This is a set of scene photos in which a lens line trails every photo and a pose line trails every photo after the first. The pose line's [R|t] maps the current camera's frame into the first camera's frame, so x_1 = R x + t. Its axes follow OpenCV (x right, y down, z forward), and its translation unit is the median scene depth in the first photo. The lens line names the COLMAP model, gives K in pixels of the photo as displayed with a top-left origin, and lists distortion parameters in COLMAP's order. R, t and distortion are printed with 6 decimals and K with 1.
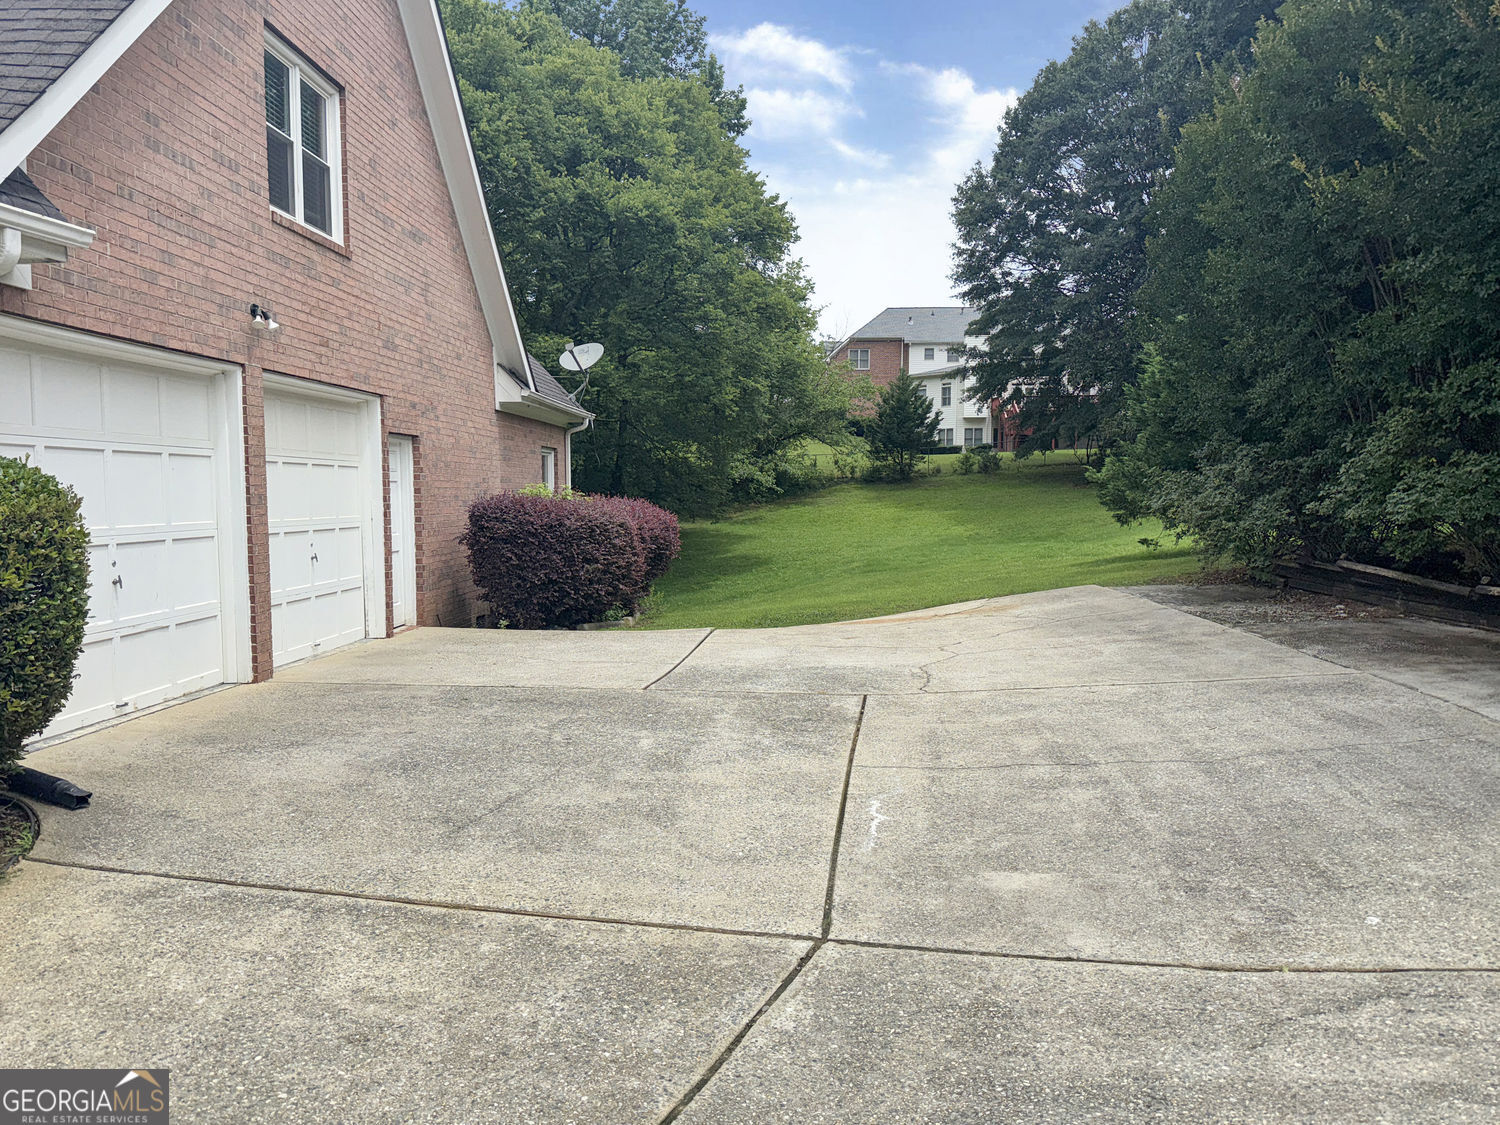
lens RADIAL K [[1059.8, 0, 750.0], [0, 1059.8, 562.5], [0, 0, 1]] dist [0.049048, -0.077180]
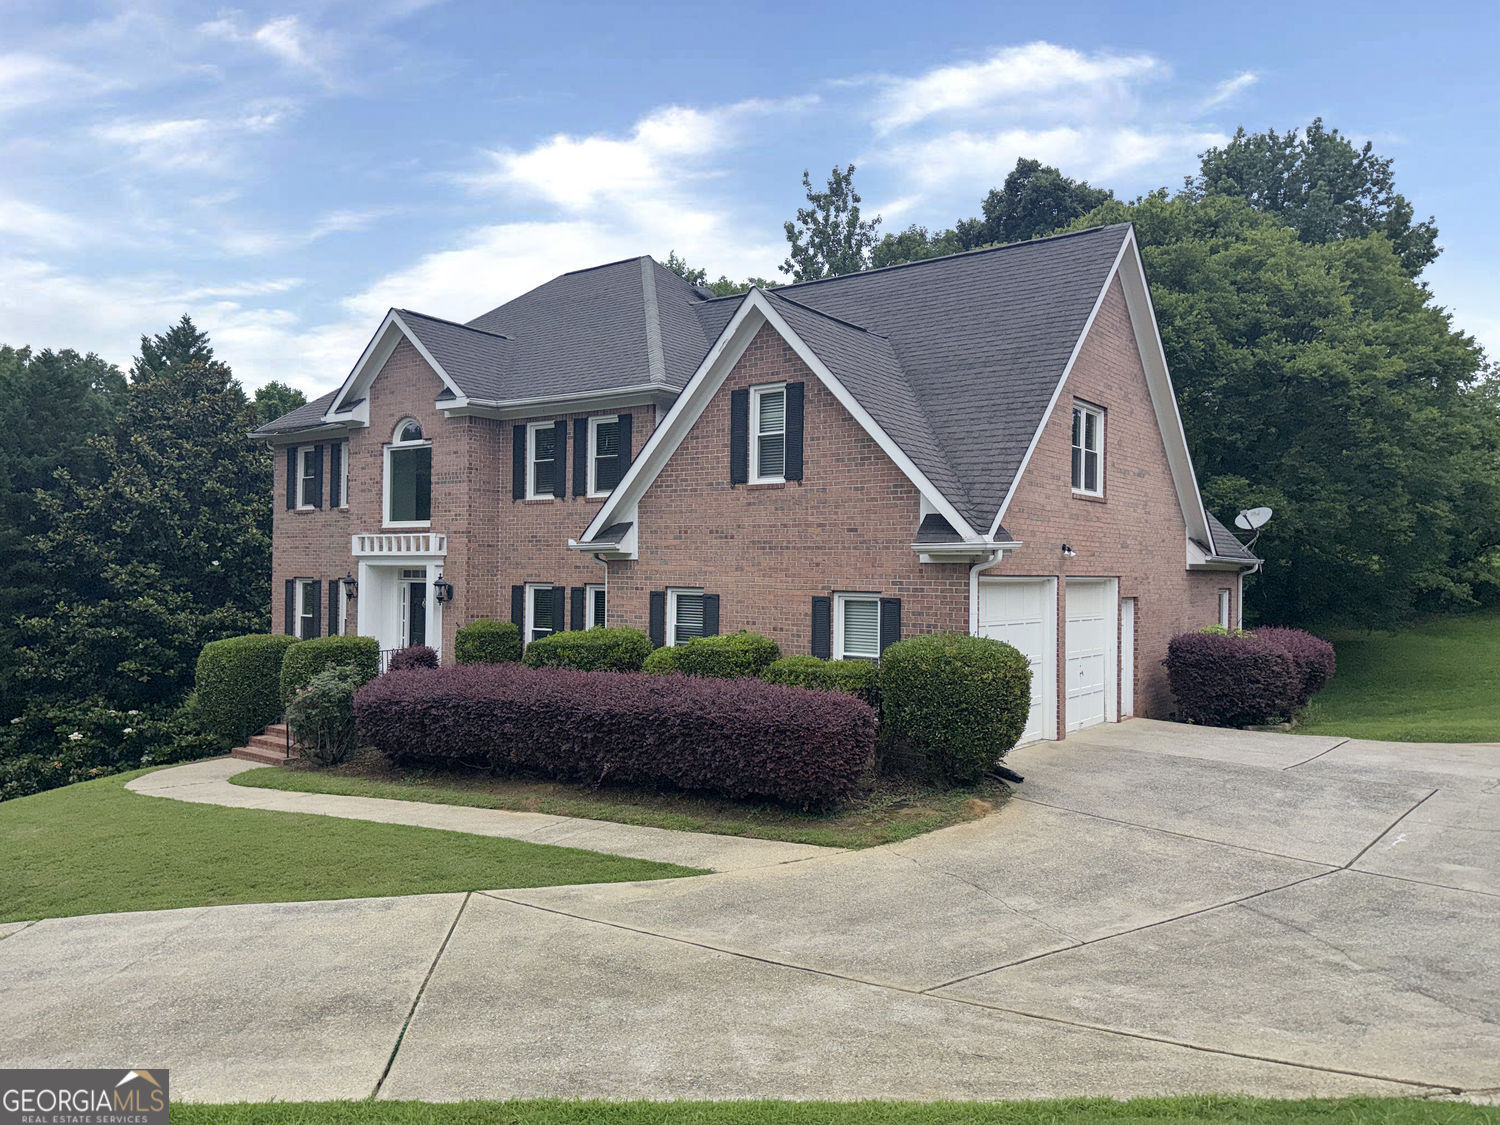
lens RADIAL K [[1059.8, 0, 750.0], [0, 1059.8, 562.5], [0, 0, 1]] dist [0.049048, -0.077180]
pose [[0.824450, 0.011319, -0.565821, 0.102686], [-0.052651, 0.996998, -0.056773, -0.044547], [0.563480, 0.076598, 0.822571, -0.588296]]
